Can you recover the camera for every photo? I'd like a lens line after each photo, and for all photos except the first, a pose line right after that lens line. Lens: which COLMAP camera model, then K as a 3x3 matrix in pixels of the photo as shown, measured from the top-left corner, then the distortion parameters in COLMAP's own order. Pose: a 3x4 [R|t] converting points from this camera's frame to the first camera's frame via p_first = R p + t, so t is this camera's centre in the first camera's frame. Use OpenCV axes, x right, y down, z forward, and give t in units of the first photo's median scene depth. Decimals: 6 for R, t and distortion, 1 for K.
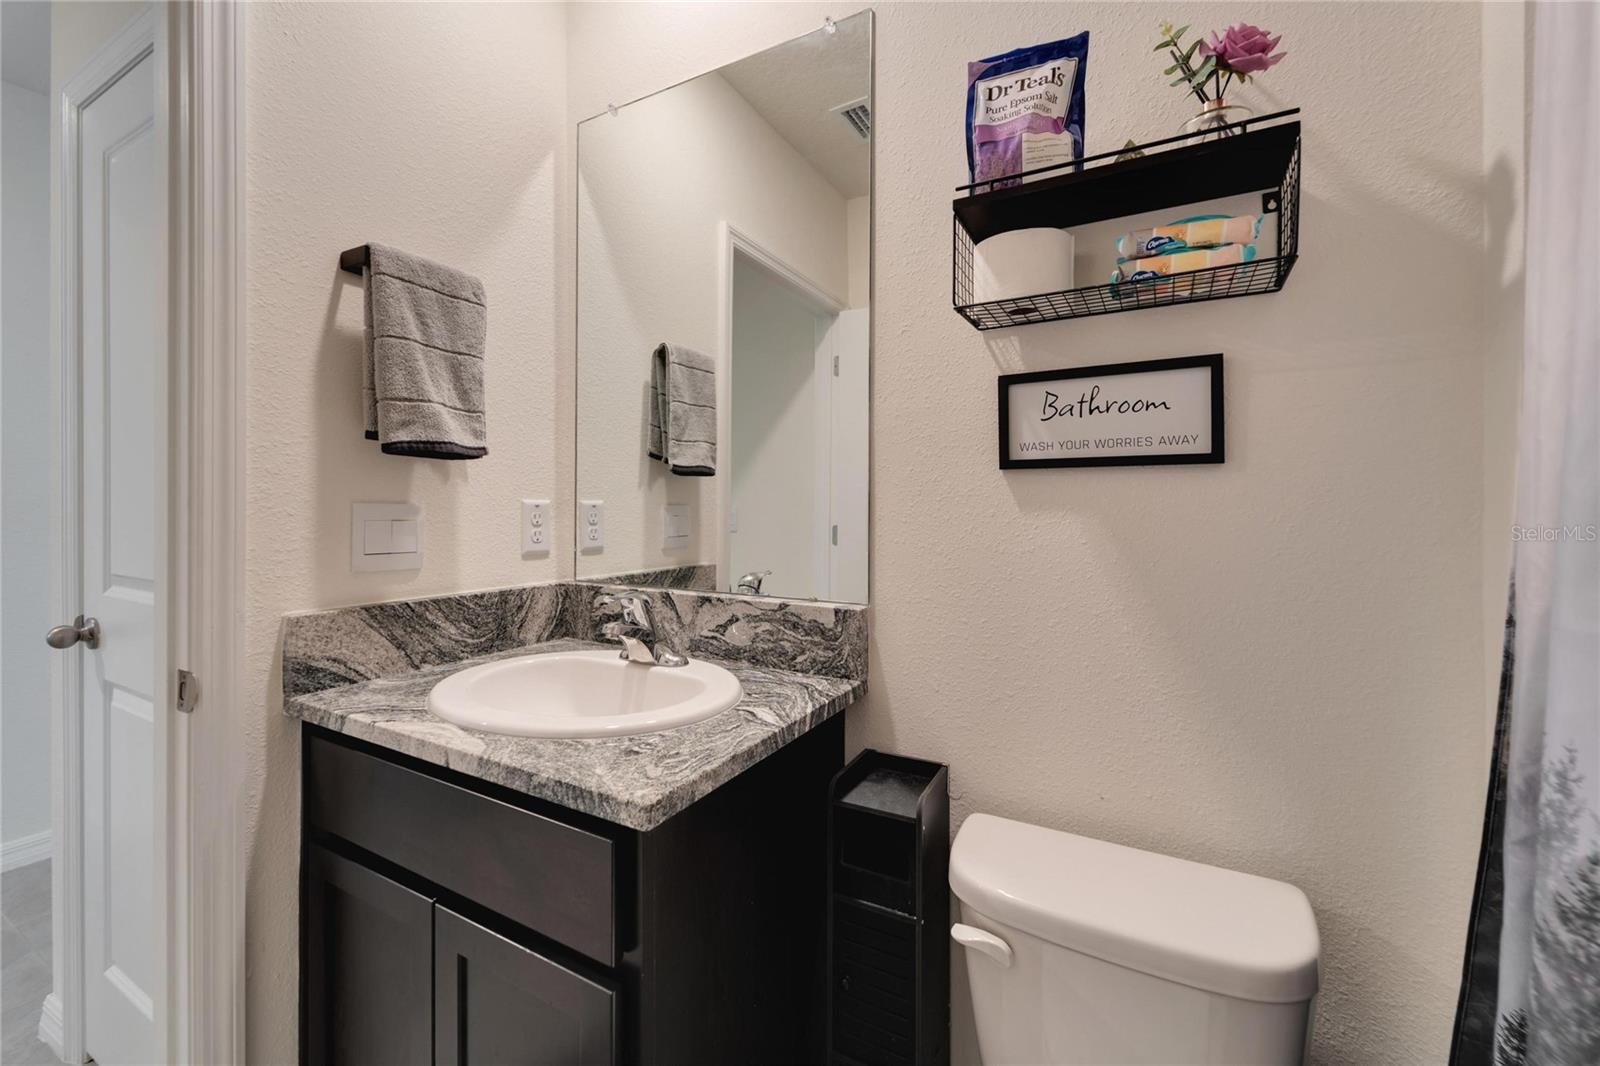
lens RADIAL K [[661.4, 0, 796.5], [0, 661.4, 521.9], [0, 0, 1]] dist [0.002348, 0.000033]
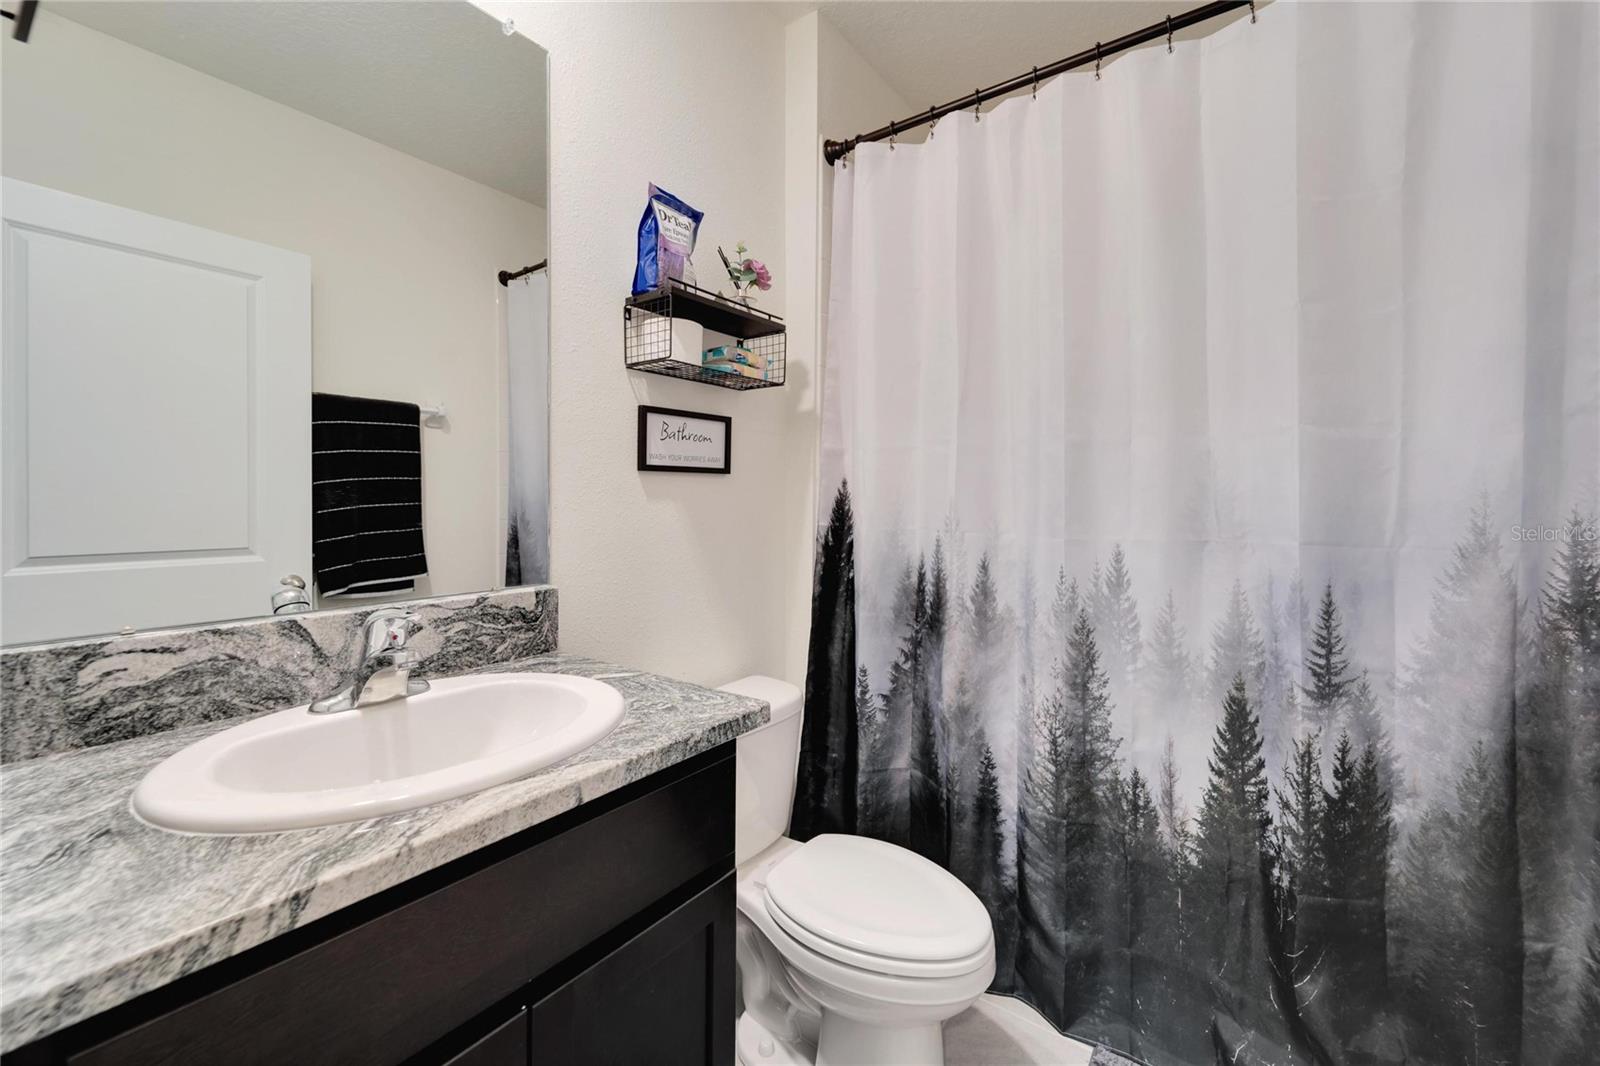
lens RADIAL K [[638.9, 0, 795.2], [0, 638.9, 535.0], [0, 0, 1]] dist [0.000933, -0.000210]
pose [[0.134172, -0.059860, 0.989148, -1.054297], [0.025305, 0.998055, 0.056967, -0.011417], [-0.990635, 0.017387, 0.135426, 0.501819]]
